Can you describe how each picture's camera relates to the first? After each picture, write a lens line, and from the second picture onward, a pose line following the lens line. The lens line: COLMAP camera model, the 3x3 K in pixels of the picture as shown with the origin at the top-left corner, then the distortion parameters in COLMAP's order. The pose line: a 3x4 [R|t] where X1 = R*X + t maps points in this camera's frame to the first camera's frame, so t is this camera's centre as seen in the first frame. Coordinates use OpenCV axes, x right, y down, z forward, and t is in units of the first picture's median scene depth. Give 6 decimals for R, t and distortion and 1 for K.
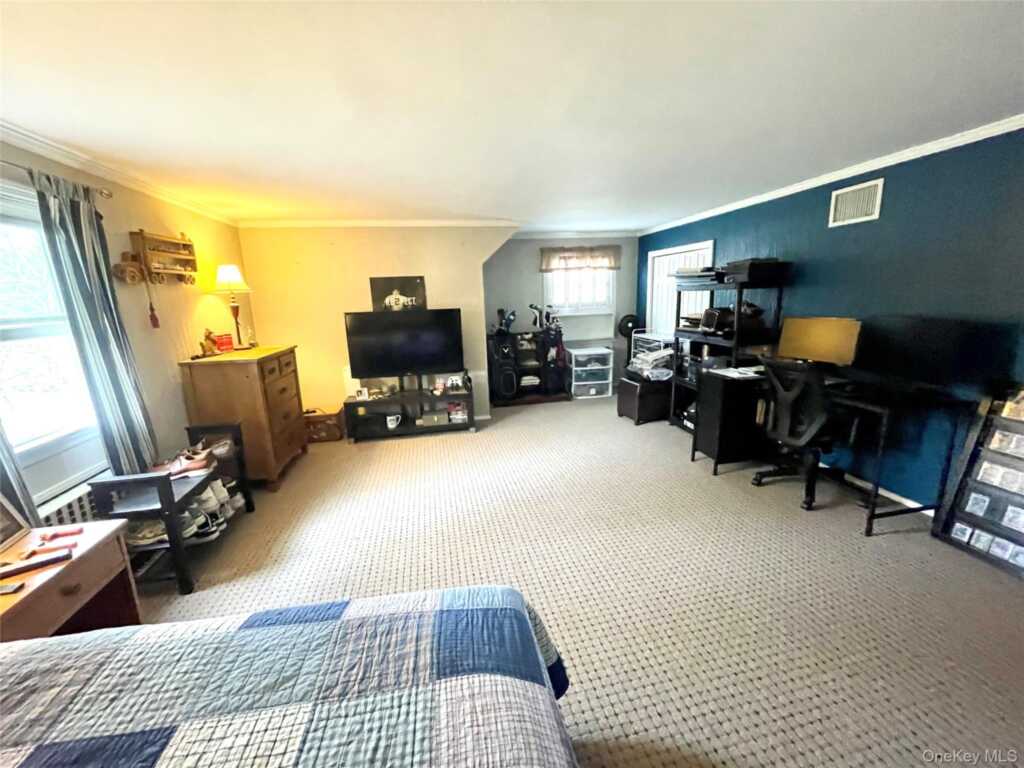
lens RADIAL K [[412.9, 0, 508.0], [0, 412.9, 385.4], [0, 0, 1]] dist [-0.001654, -0.000253]
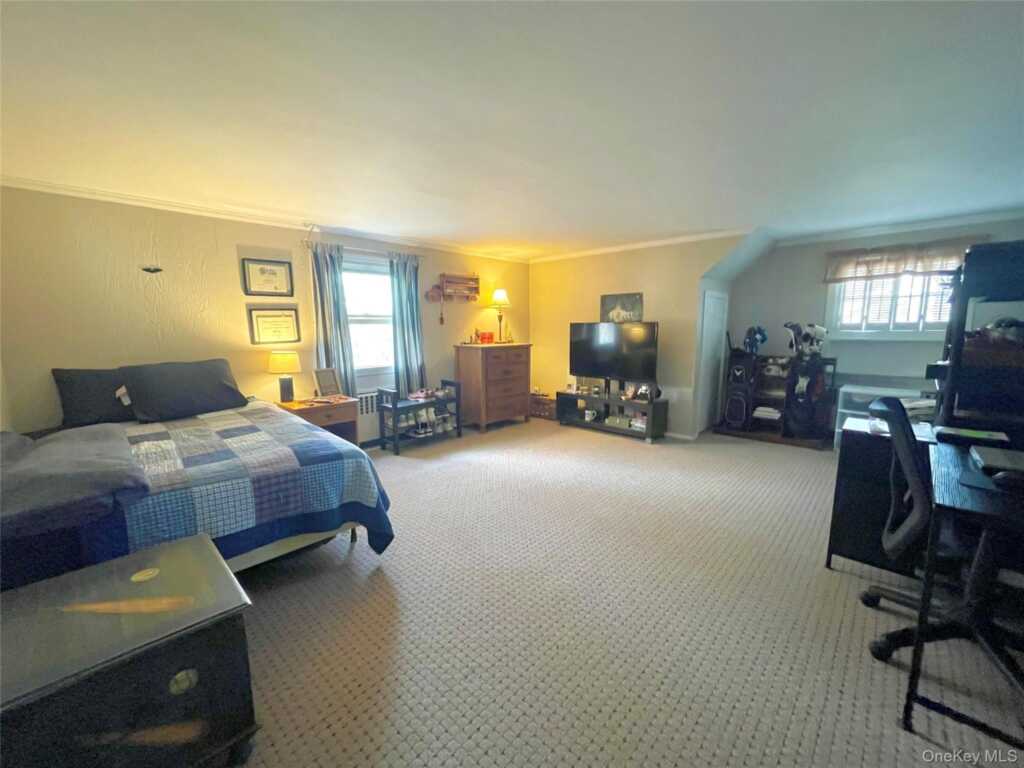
lens RADIAL K [[412.9, 0, 508.0], [0, 412.9, 385.4], [0, 0, 1]] dist [-0.001654, -0.000253]
pose [[0.577513, 0.149302, -0.802613, 0.522591], [-0.188435, 0.980966, 0.046893, -0.008455], [0.794337, 0.124159, 0.594654, 0.102785]]
